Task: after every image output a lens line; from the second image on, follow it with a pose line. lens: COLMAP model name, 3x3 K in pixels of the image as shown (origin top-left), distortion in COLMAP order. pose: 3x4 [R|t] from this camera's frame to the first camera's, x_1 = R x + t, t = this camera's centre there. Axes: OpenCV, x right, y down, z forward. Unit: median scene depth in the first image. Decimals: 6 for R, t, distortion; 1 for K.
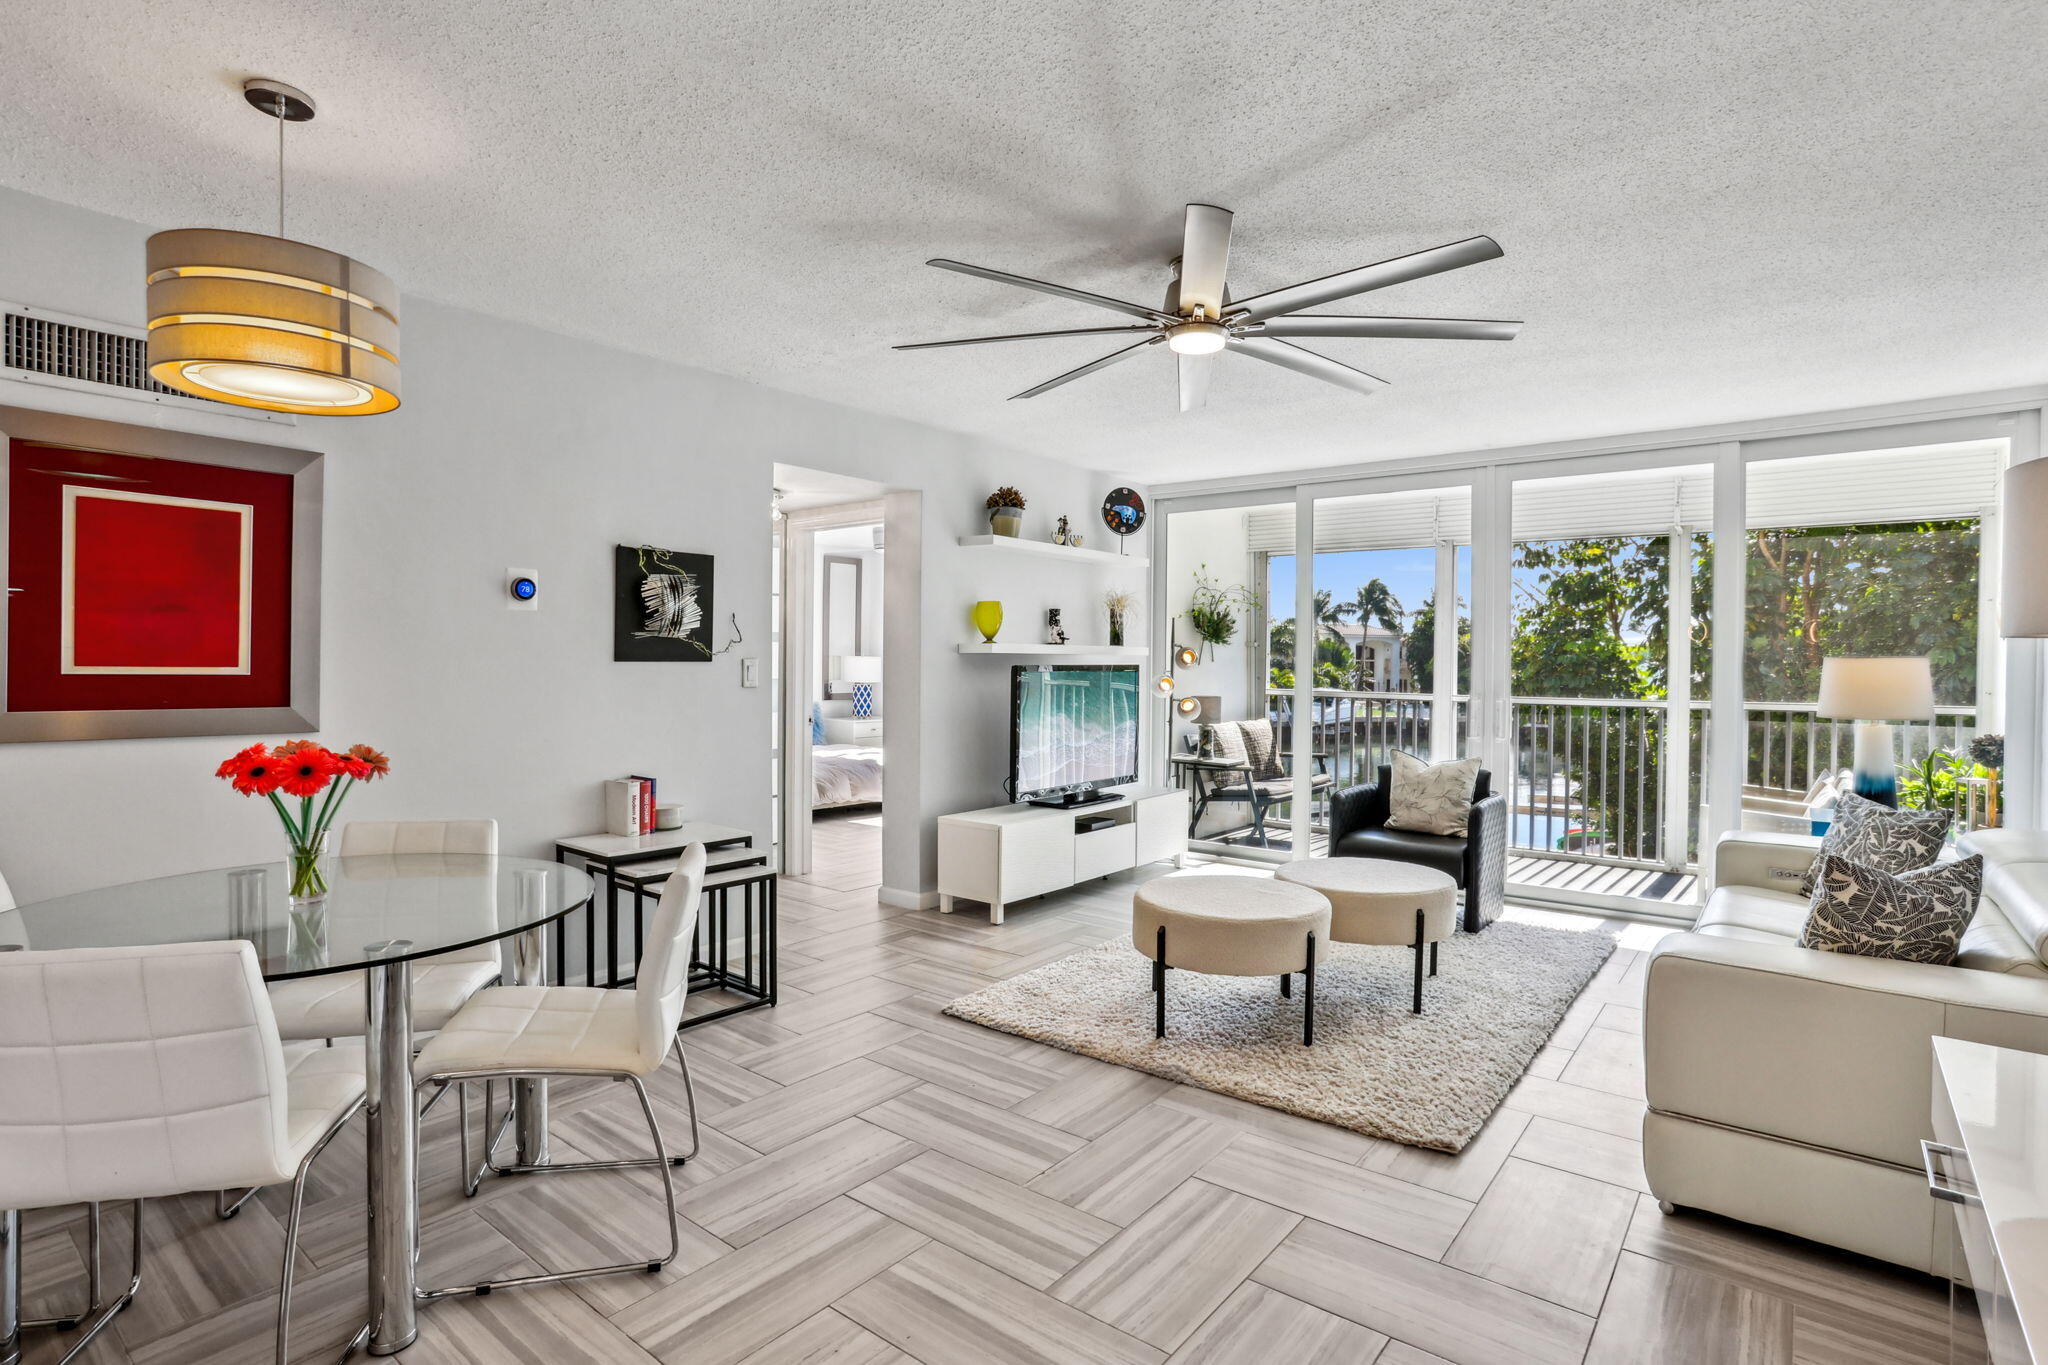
lens RADIAL K [[1005.5, 0, 1051.2], [0, 1005.5, 663.2], [0, 0, 1]] dist [-0.013899, 0.007997]
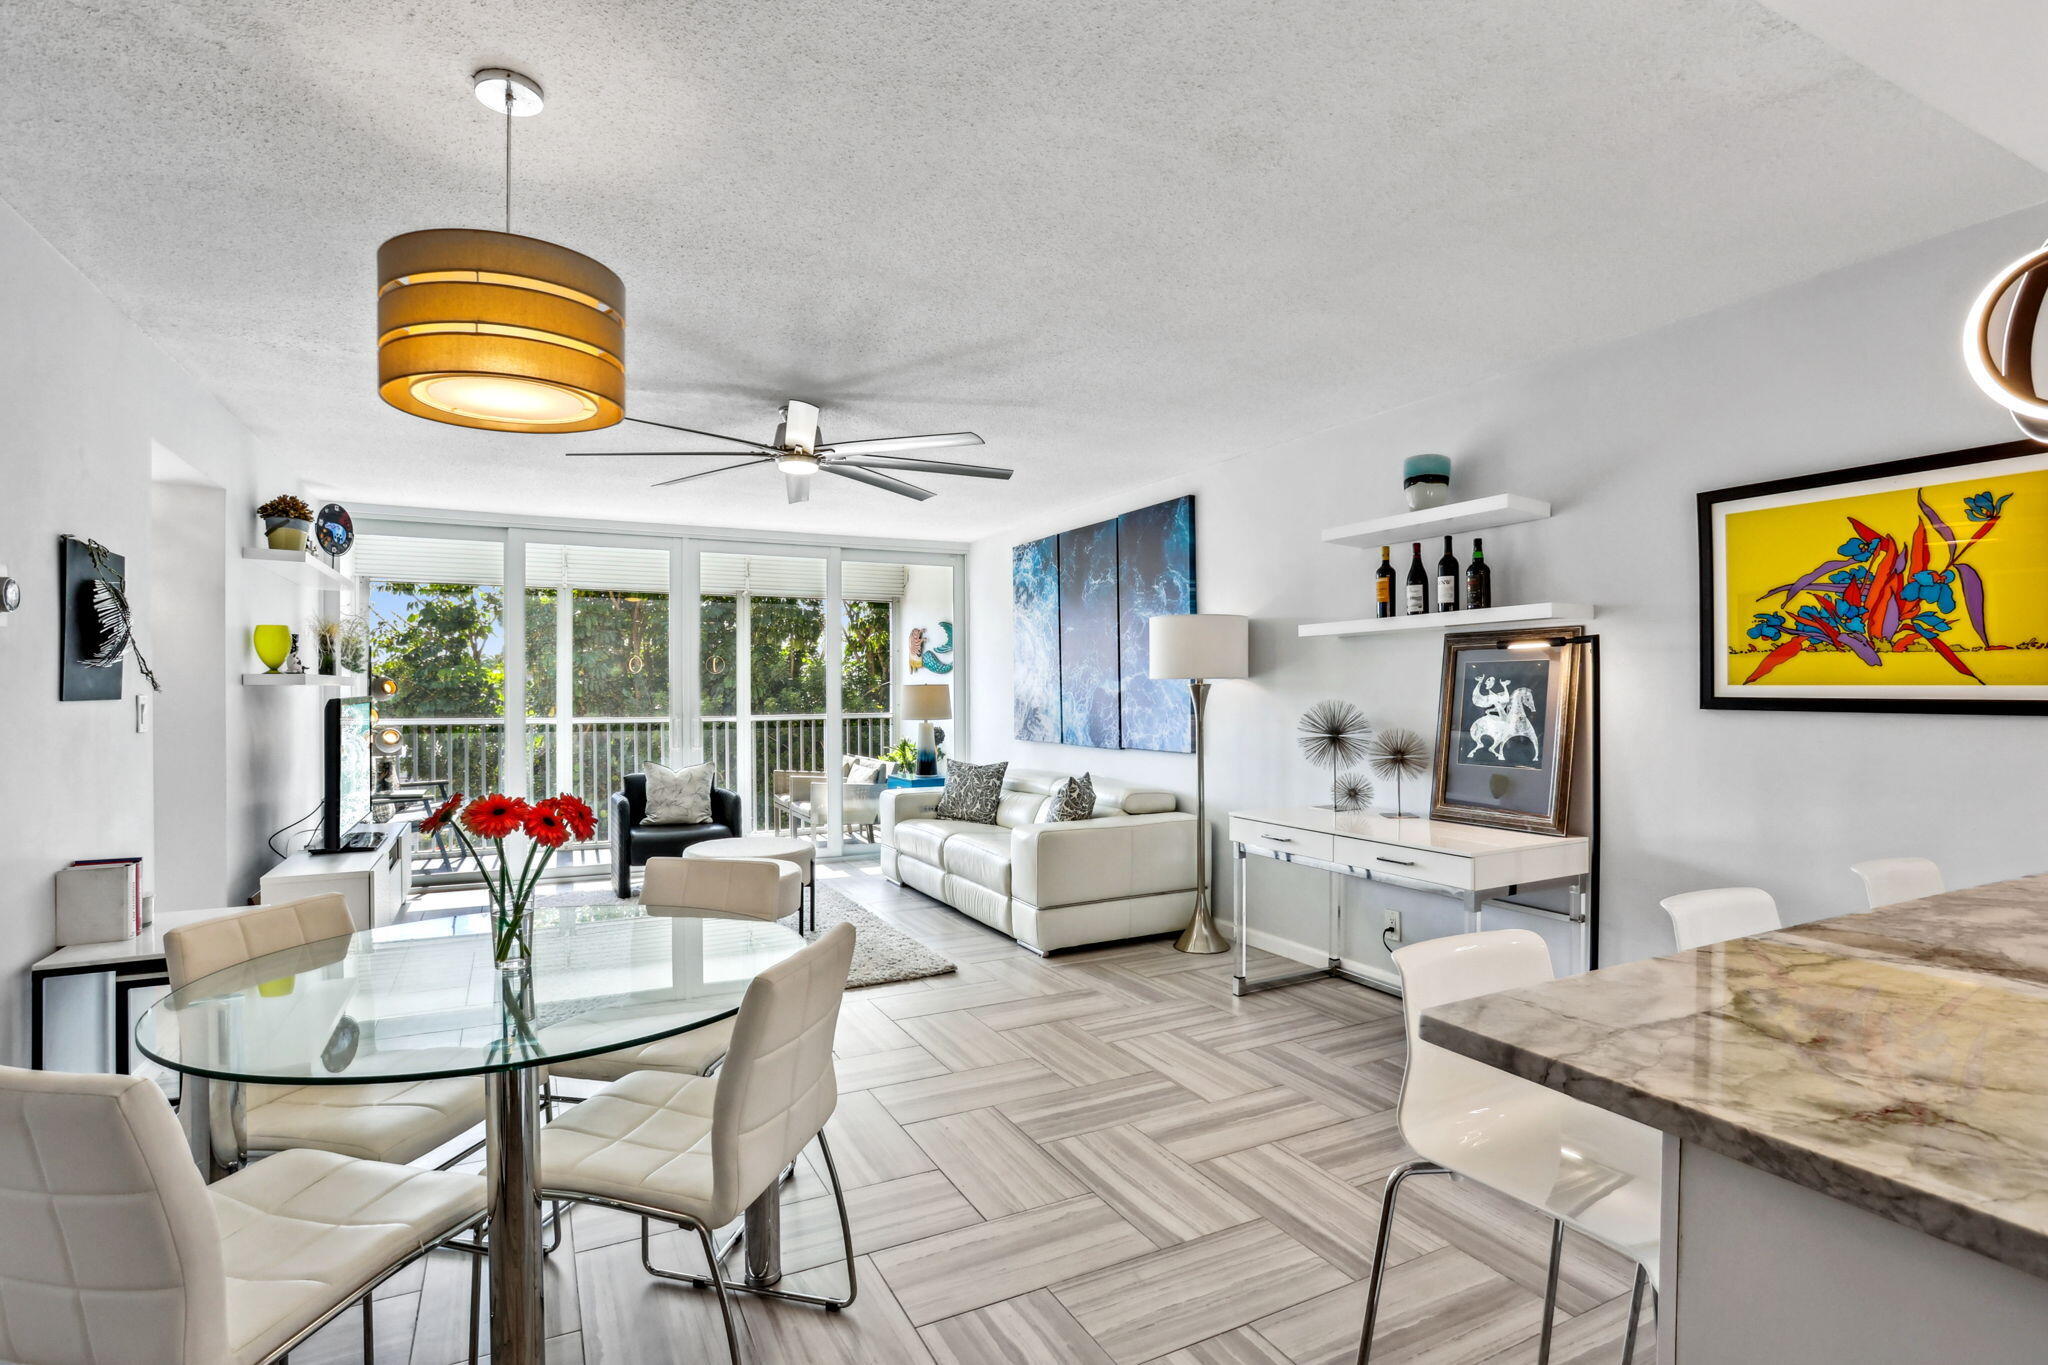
lens RADIAL K [[988.3, 0, 985.9], [0, 988.3, 690.7], [0, 0, 1]] dist [-0.006269, 0.003055]
pose [[0.460792, -0.011916, 0.887428, -0.731564], [0.009088, 0.999921, 0.008708, -0.011221], [-0.887462, 0.004052, 0.460864, 0.096529]]
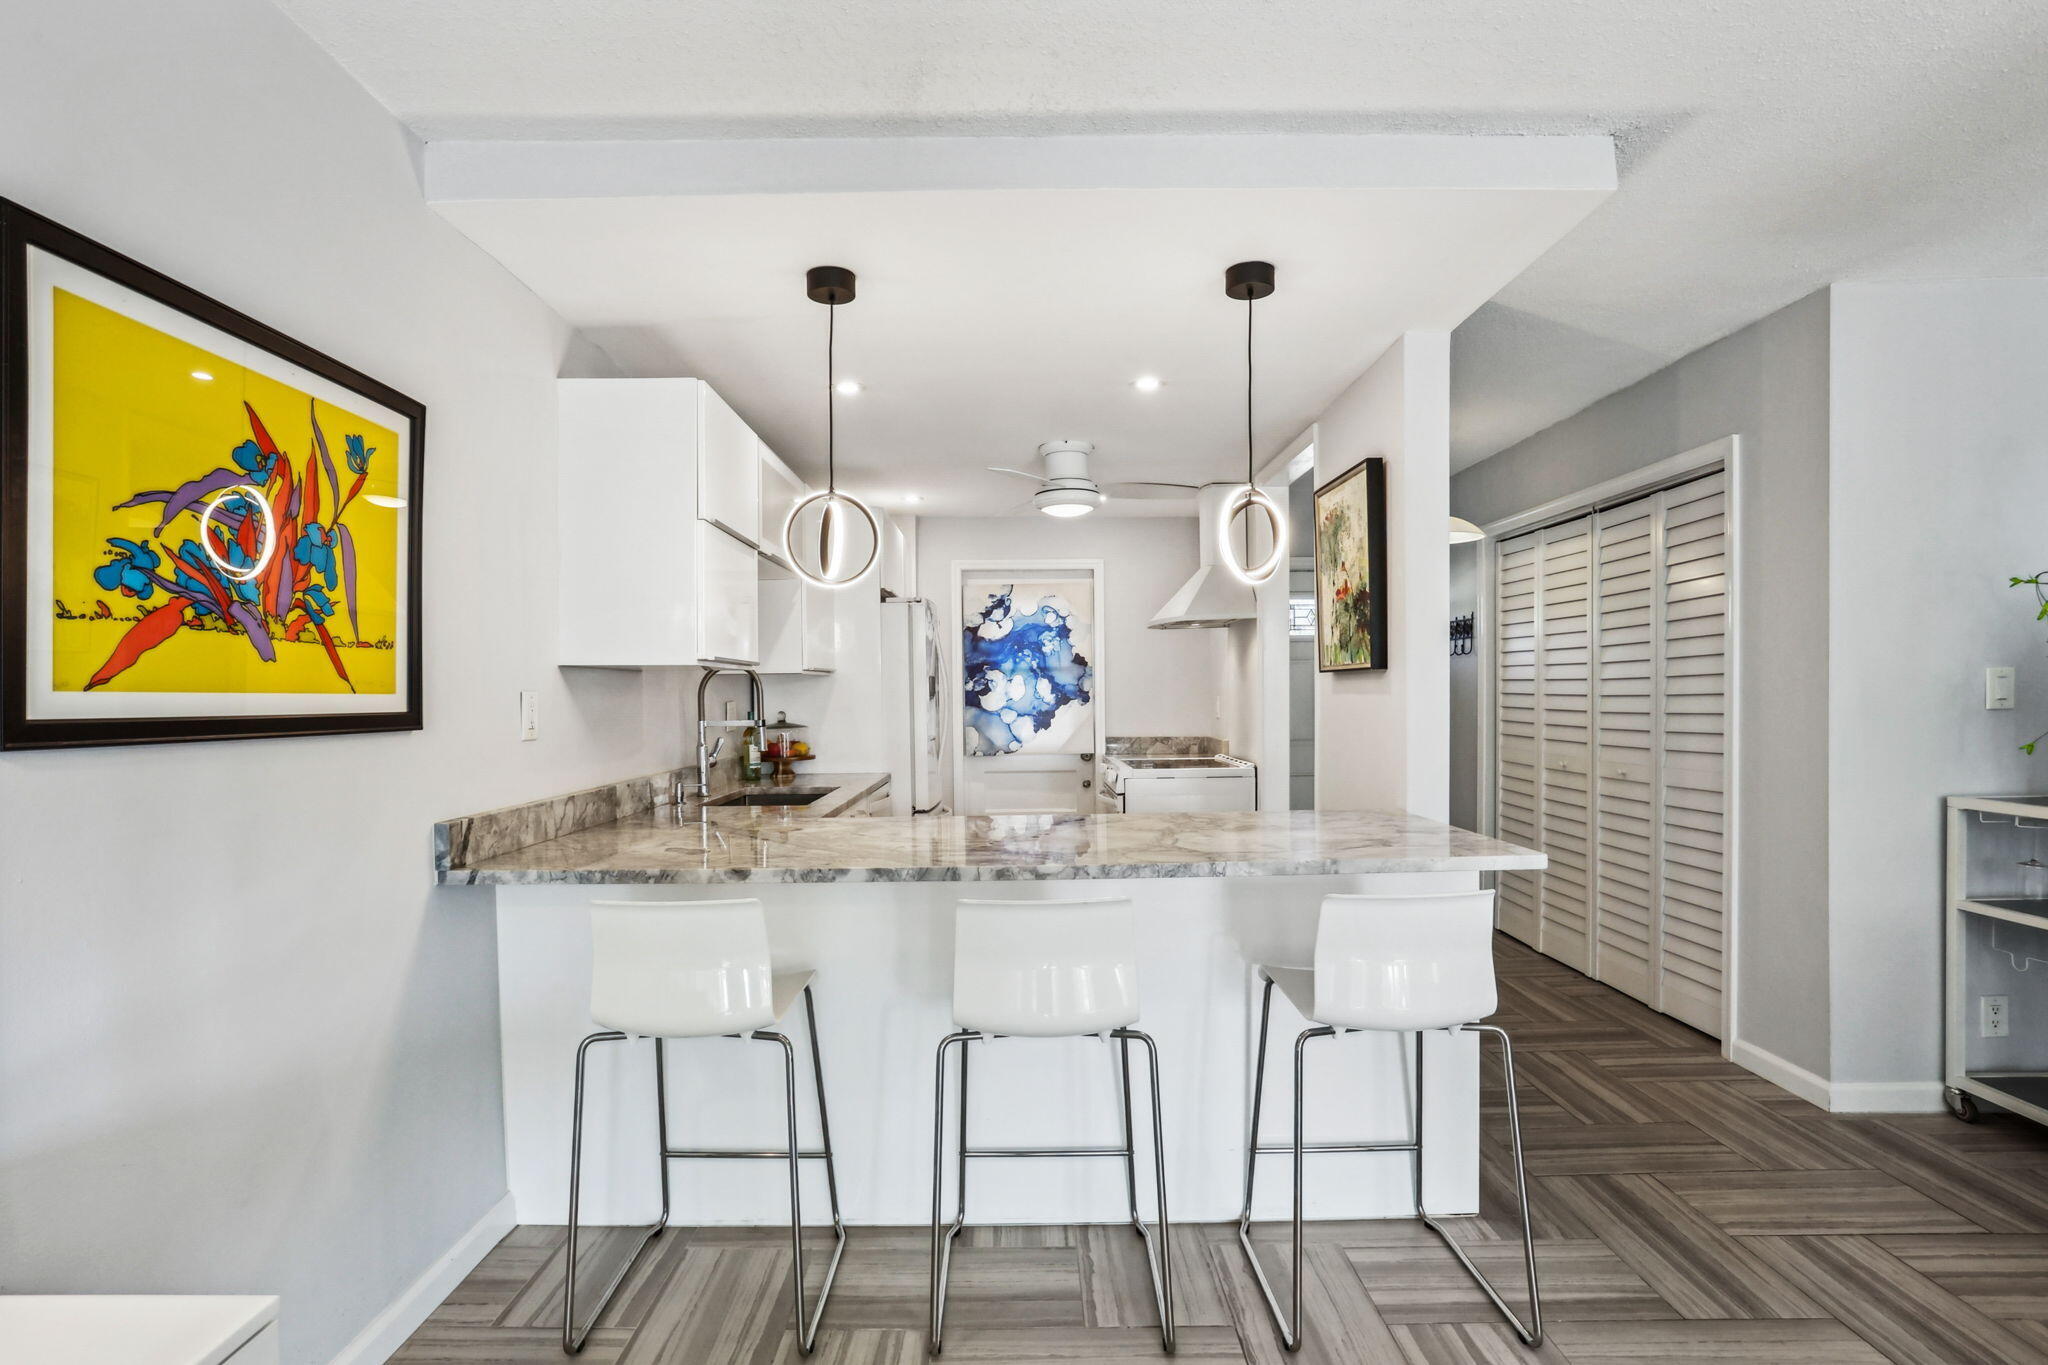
lens RADIAL K [[1005.5, 0, 1005.7], [0, 1005.5, 712.4], [0, 0, 1]] dist [-0.013899, 0.007997]
pose [[-0.793060, 0.012006, -0.609026, 0.119552], [0.003464, 0.999878, 0.015200, -0.001324], [0.609134, 0.009945, -0.793005, 0.371726]]
